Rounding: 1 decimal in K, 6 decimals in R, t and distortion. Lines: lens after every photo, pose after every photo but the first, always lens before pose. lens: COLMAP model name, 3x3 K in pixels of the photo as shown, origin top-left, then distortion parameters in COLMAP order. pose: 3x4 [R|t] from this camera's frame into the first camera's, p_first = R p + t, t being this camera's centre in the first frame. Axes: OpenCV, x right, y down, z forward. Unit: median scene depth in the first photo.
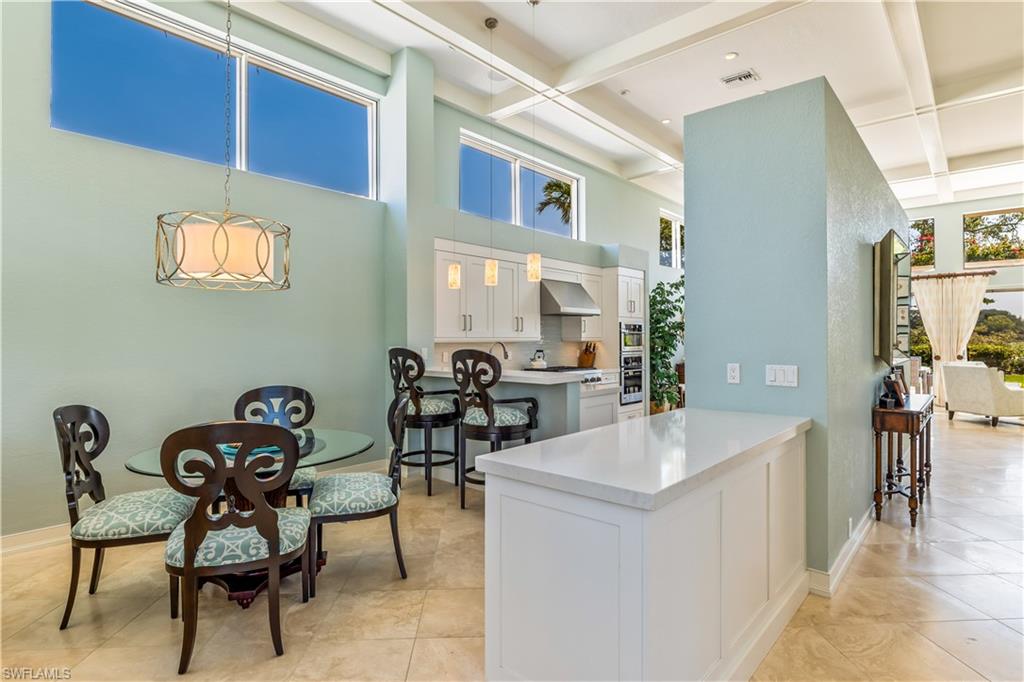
lens RADIAL K [[518.2, 0, 510.3], [0, 518.2, 338.9], [0, 0, 1]] dist [-0.005433, -0.001938]
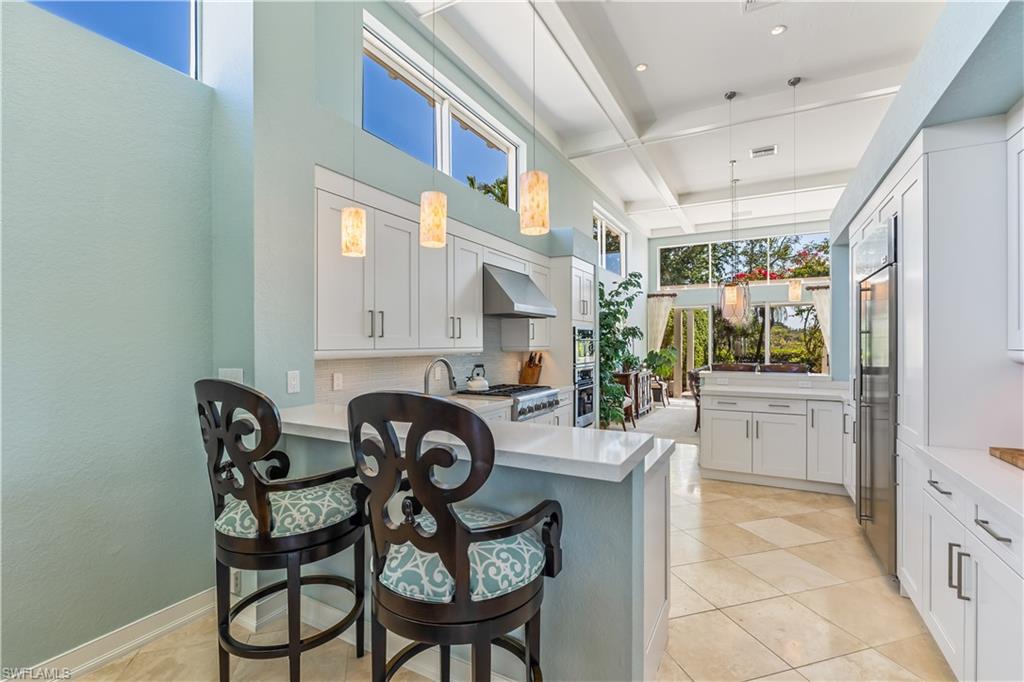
lens RADIAL K [[460.5, 0, 513.1], [0, 460.5, 340.2], [0, 0, 1]] dist [-0.009477, 0.000174]
pose [[0.974078, -0.001221, 0.226208, -0.054044], [0.002966, 0.999968, -0.007371, -0.009308], [-0.226192, 0.007851, 0.974051, 0.489147]]
